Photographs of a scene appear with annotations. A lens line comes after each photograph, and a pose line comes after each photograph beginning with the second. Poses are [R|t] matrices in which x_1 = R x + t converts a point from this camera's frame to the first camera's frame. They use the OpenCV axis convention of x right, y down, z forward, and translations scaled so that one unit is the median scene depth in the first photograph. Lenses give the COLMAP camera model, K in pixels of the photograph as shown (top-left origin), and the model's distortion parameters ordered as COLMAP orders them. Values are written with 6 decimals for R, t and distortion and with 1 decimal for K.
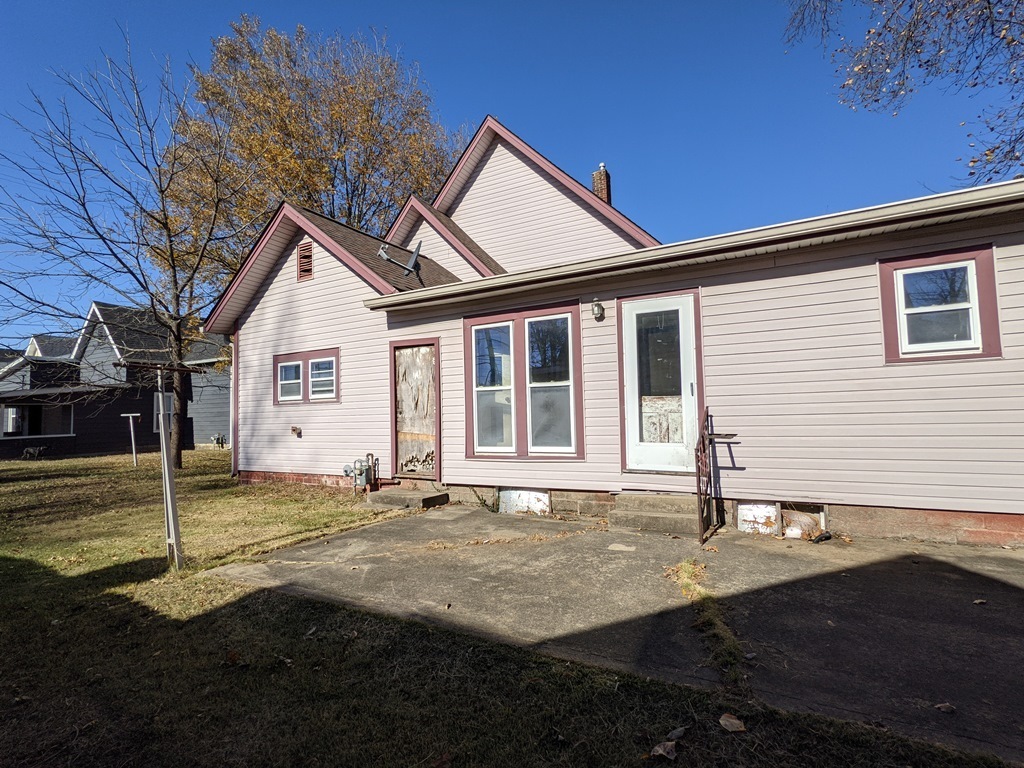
lens RADIAL K [[490.1, 0, 511.6], [0, 490.1, 374.0], [0, 0, 1]] dist [0.002003, 0.000276]
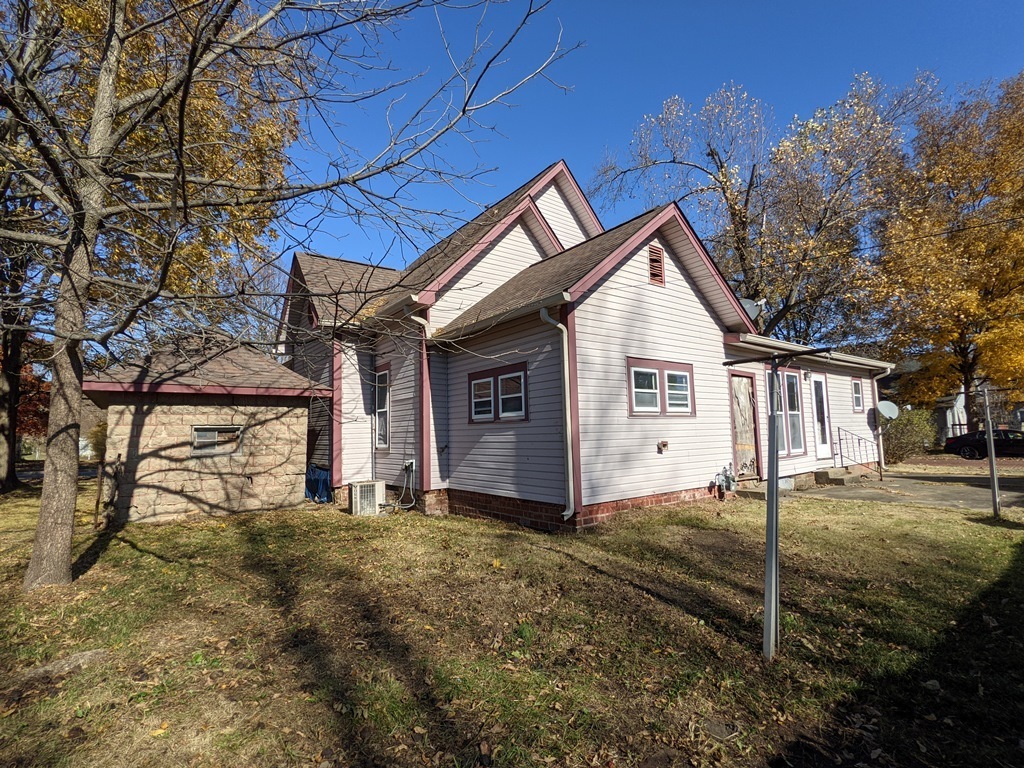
lens RADIAL K [[490.1, 0, 512.7], [0, 490.1, 394.0], [0, 0, 1]] dist [0.002003, 0.000276]
pose [[0.403781, 0.108726, 0.908372, -1.378961], [-0.038887, 0.994055, -0.101696, 0.123574], [-0.914029, 0.005739, 0.405609, 0.884291]]
